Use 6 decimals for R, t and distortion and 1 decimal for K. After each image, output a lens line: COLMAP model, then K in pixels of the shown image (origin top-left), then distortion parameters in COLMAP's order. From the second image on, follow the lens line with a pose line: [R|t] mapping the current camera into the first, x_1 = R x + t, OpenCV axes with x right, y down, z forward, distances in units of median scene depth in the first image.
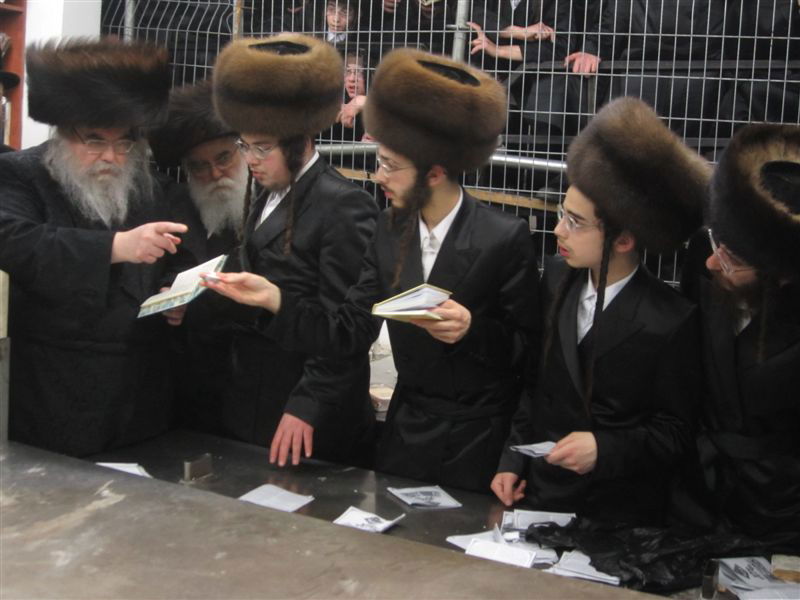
lens RADIAL K [[997.1, 0, 399.4], [0, 997.1, 320.8], [0, 0, 1]] dist [-0.121742, 0.000000]
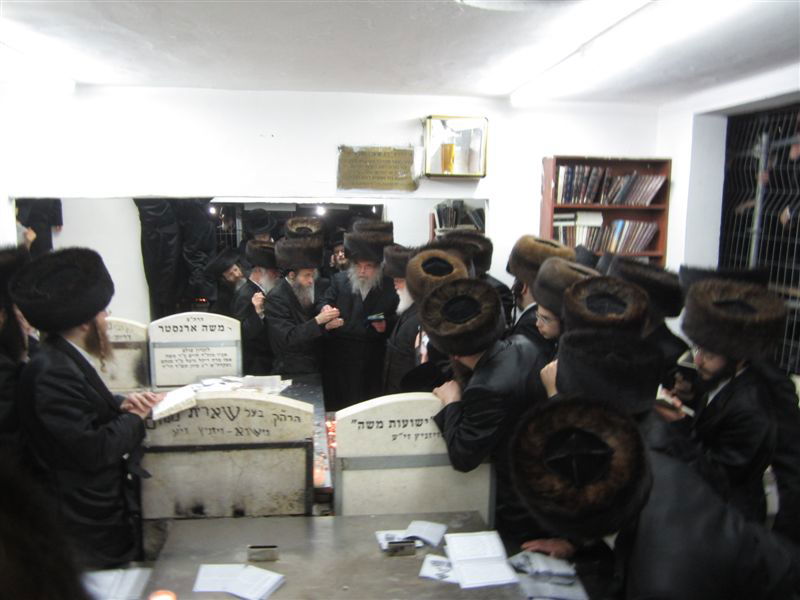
lens RADIAL K [[646.3, 0, 398.6], [0, 646.3, 301.2], [0, 0, 1]] dist [-0.067288, 0.024976]
pose [[0.529921, 0.035149, -0.847318, 0.550073], [-0.106221, 0.994023, -0.025197, -0.244050], [0.841368, 0.103355, 0.530487, 0.308423]]
